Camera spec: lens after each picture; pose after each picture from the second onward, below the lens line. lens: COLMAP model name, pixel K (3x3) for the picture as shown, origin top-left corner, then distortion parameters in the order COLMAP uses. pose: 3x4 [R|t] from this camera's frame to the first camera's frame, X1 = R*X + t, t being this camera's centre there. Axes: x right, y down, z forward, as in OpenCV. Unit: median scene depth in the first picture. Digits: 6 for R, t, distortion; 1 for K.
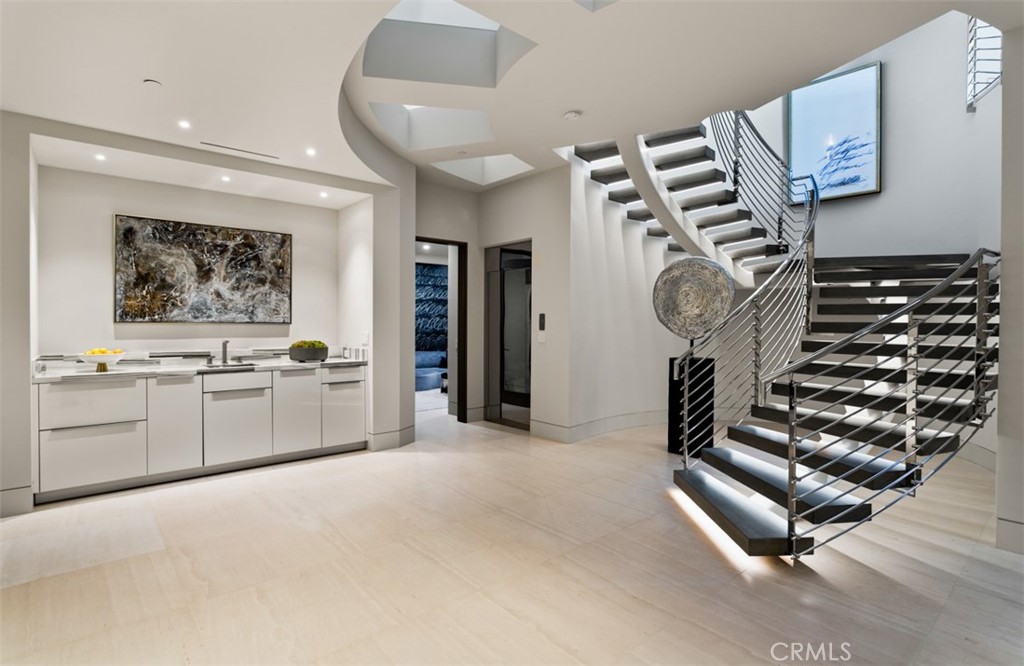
lens RADIAL K [[500.2, 0, 512.0], [0, 500.2, 333.0], [0, 0, 1]] dist [-0.000581, -0.000054]
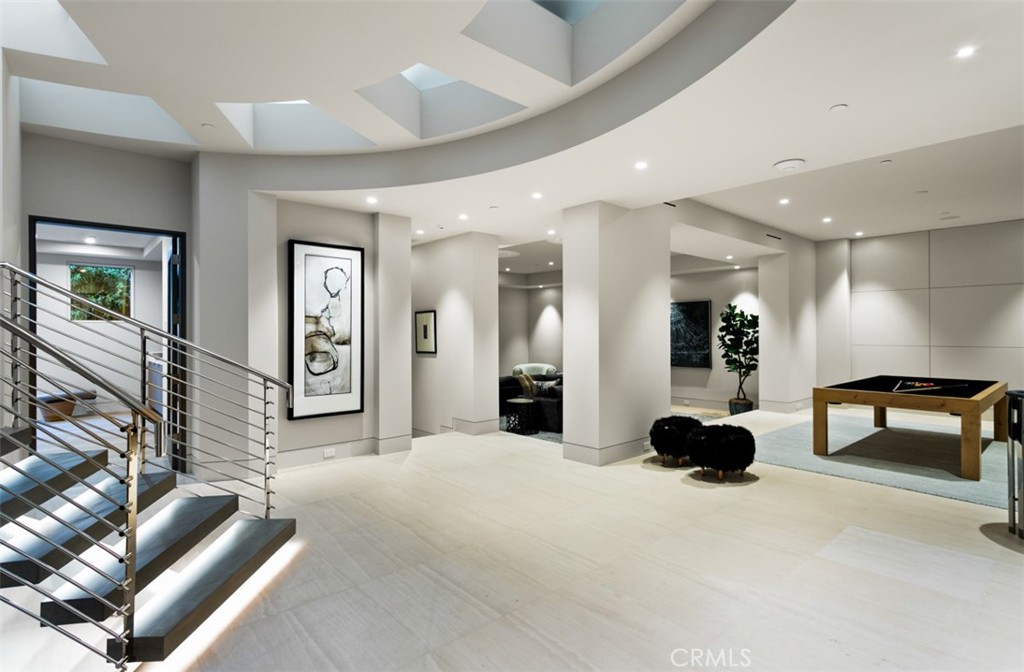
lens RADIAL K [[500.3, 0, 512.0], [0, 500.3, 336.0], [0, 0, 1]] dist [0.000426, 0.000106]
pose [[-0.999912, -0.001297, -0.013188, -0.029961], [-0.001608, 0.999719, 0.023667, -0.054248], [0.013153, 0.023686, -0.999633, 1.806152]]
